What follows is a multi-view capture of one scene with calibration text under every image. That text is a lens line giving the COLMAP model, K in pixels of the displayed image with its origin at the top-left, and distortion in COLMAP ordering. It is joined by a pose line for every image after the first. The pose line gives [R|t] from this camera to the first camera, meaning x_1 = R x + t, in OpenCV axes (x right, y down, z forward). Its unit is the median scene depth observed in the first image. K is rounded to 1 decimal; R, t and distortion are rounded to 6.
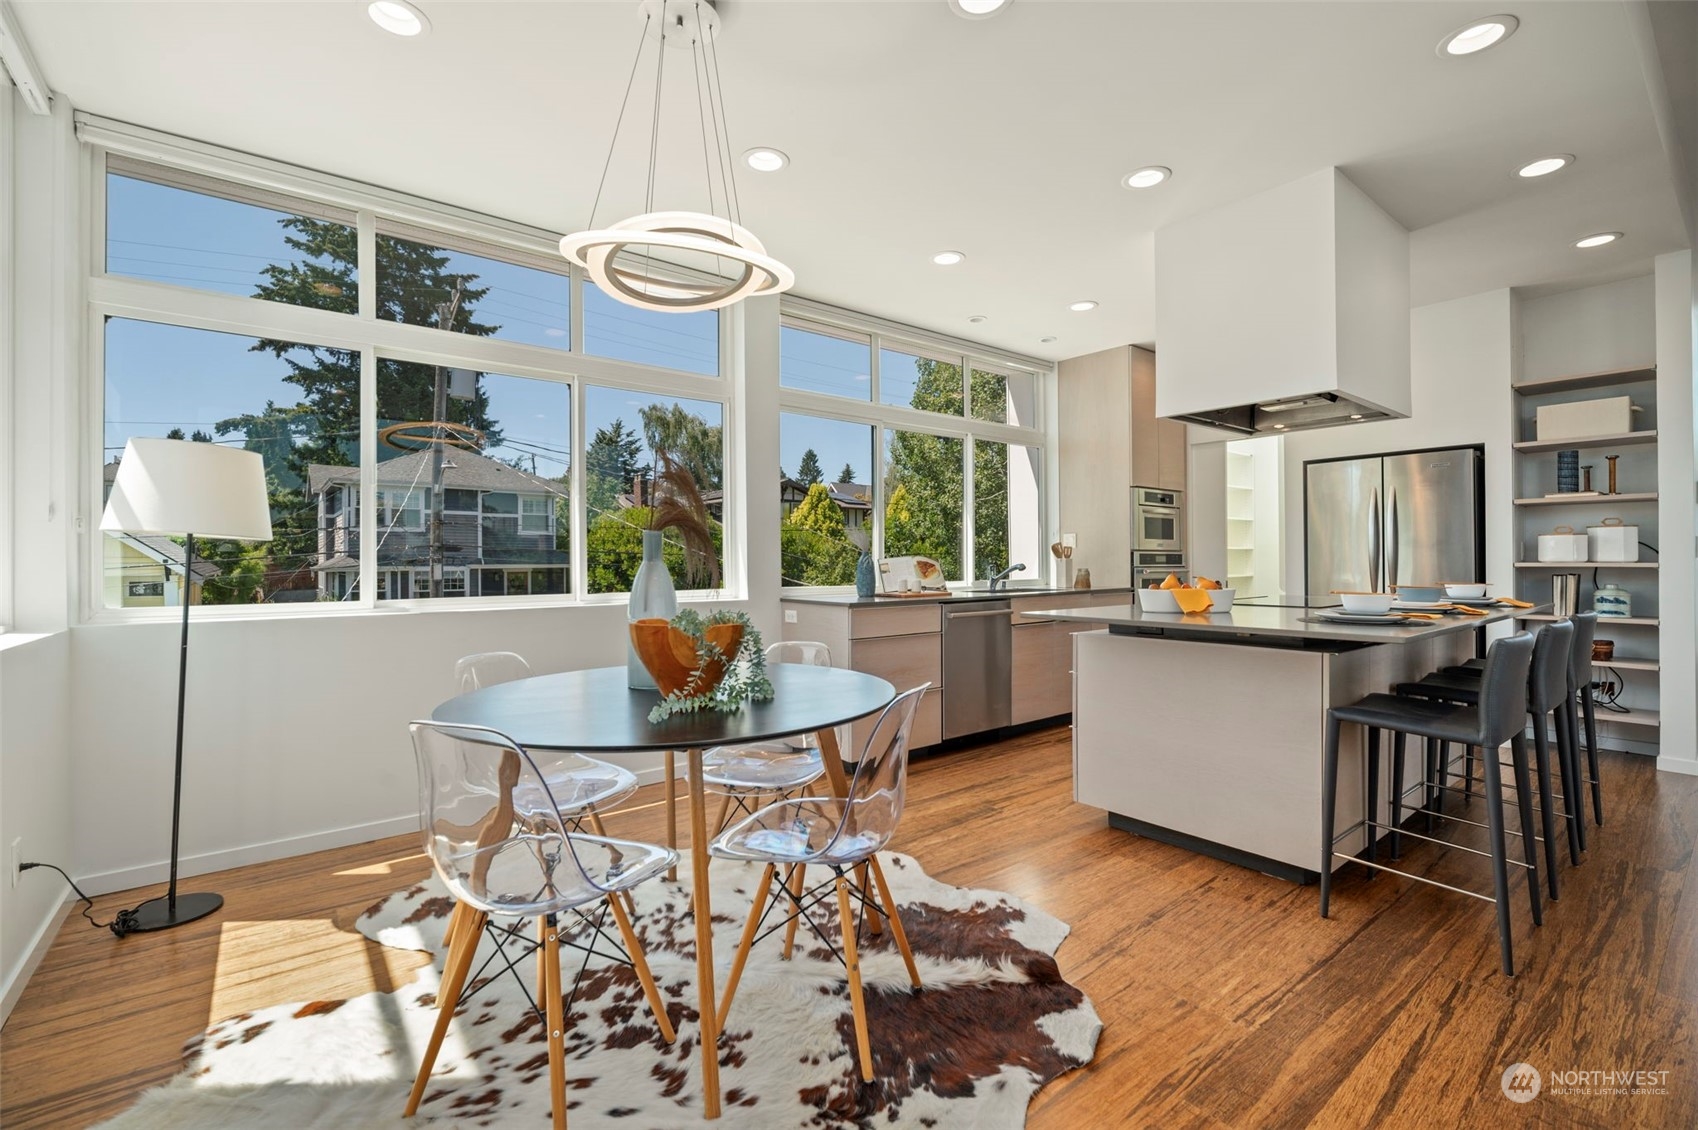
lens RADIAL K [[744.2, 0, 845.8], [0, 744.2, 560.1], [0, 0, 1]] dist [-0.003146, -0.000588]
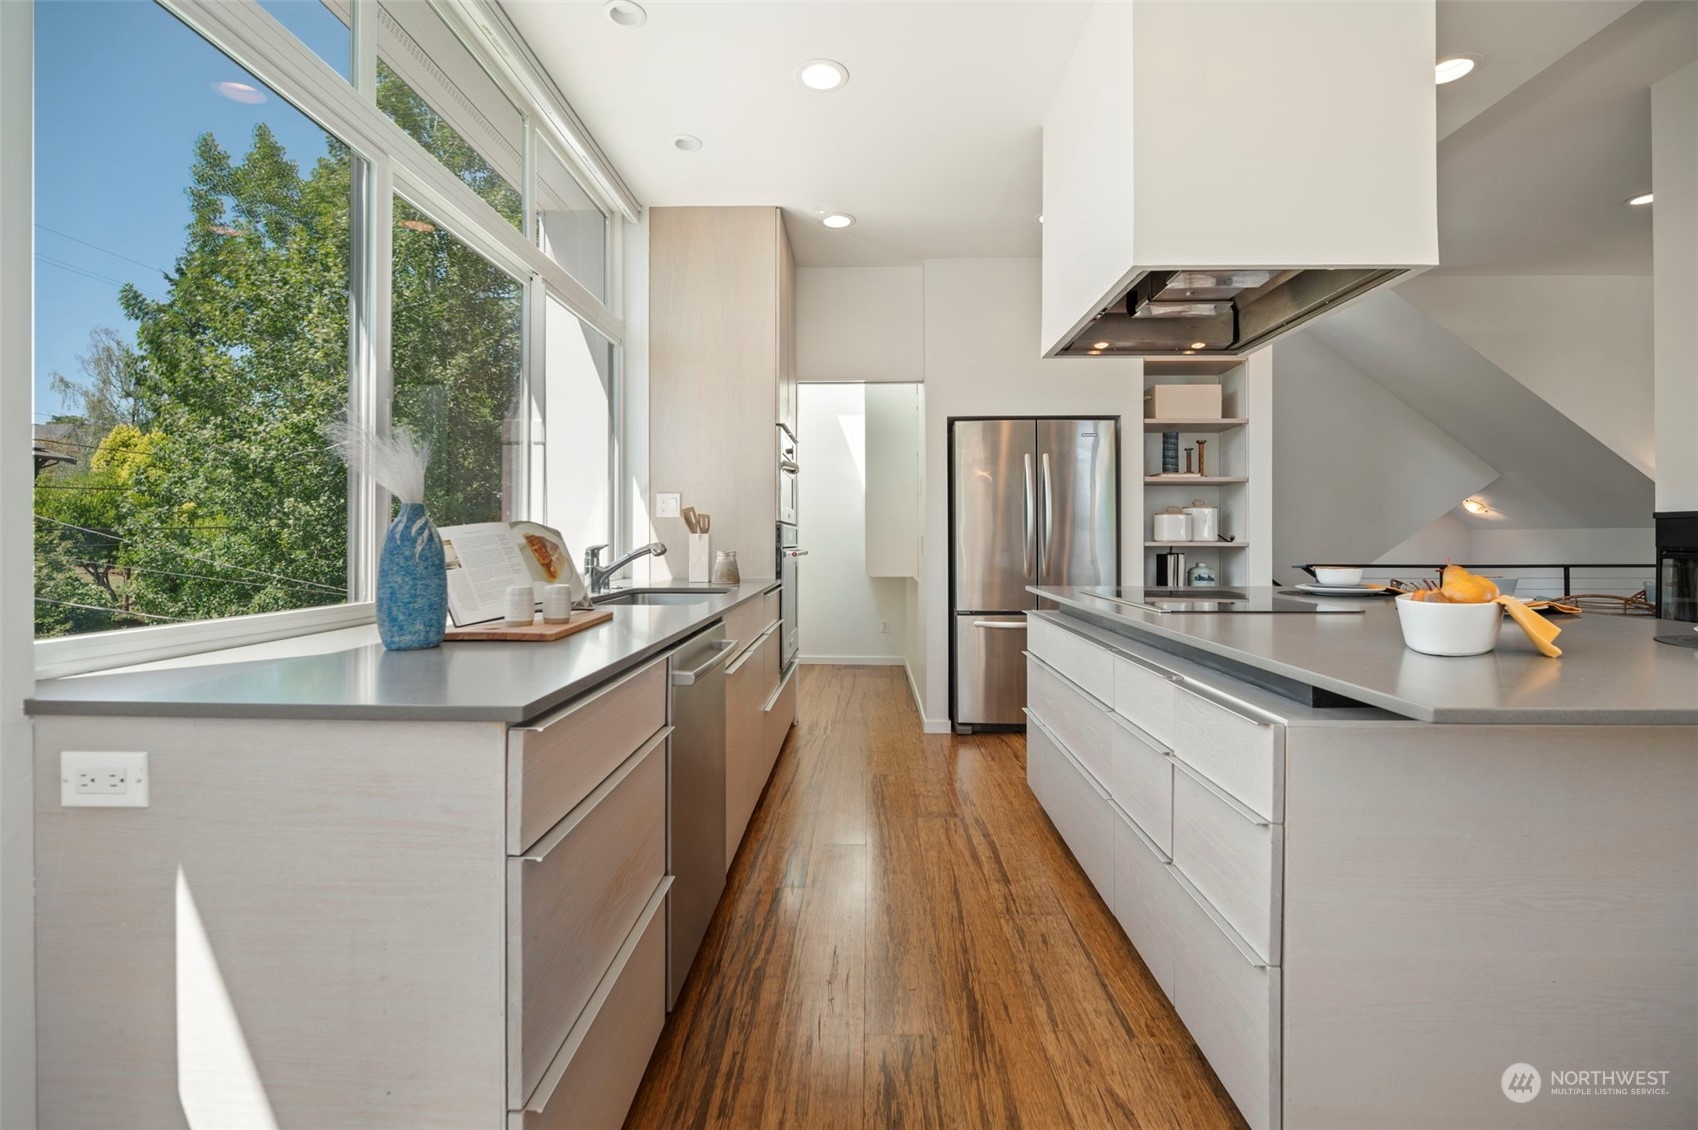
lens RADIAL K [[744.2, 0, 834.9], [0, 744.2, 533.2], [0, 0, 1]] dist [-0.003146, -0.000588]
pose [[0.651280, 0.010997, 0.758758, -0.097860], [-0.004469, 0.999933, -0.010657, 0.004276], [-0.758825, 0.003550, 0.651285, 0.677941]]
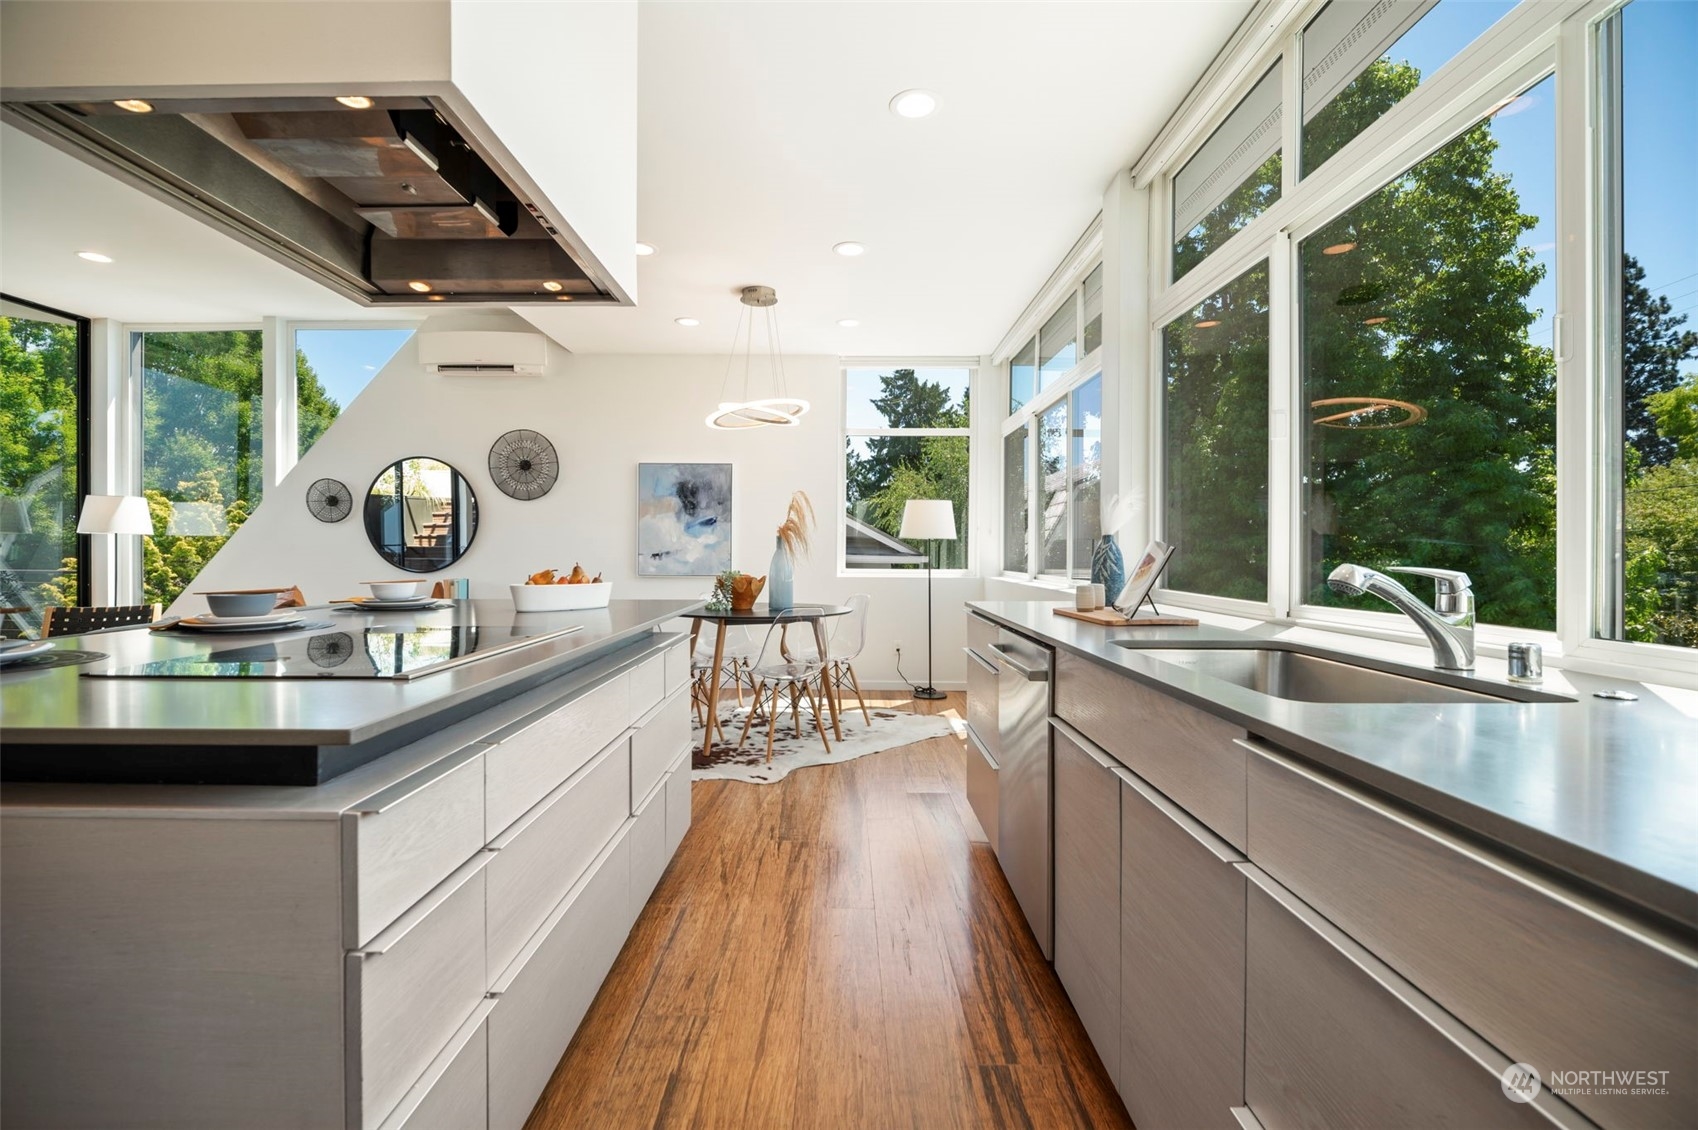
lens RADIAL K [[744.2, 0, 846.4], [0, 744.2, 554.0], [0, 0, 1]] dist [-0.003146, -0.000588]
pose [[-0.612809, 0.010368, -0.790163, 0.620243], [0.005700, 0.999946, 0.008701, -0.001301], [0.790210, 0.000828, -0.612835, 1.215276]]
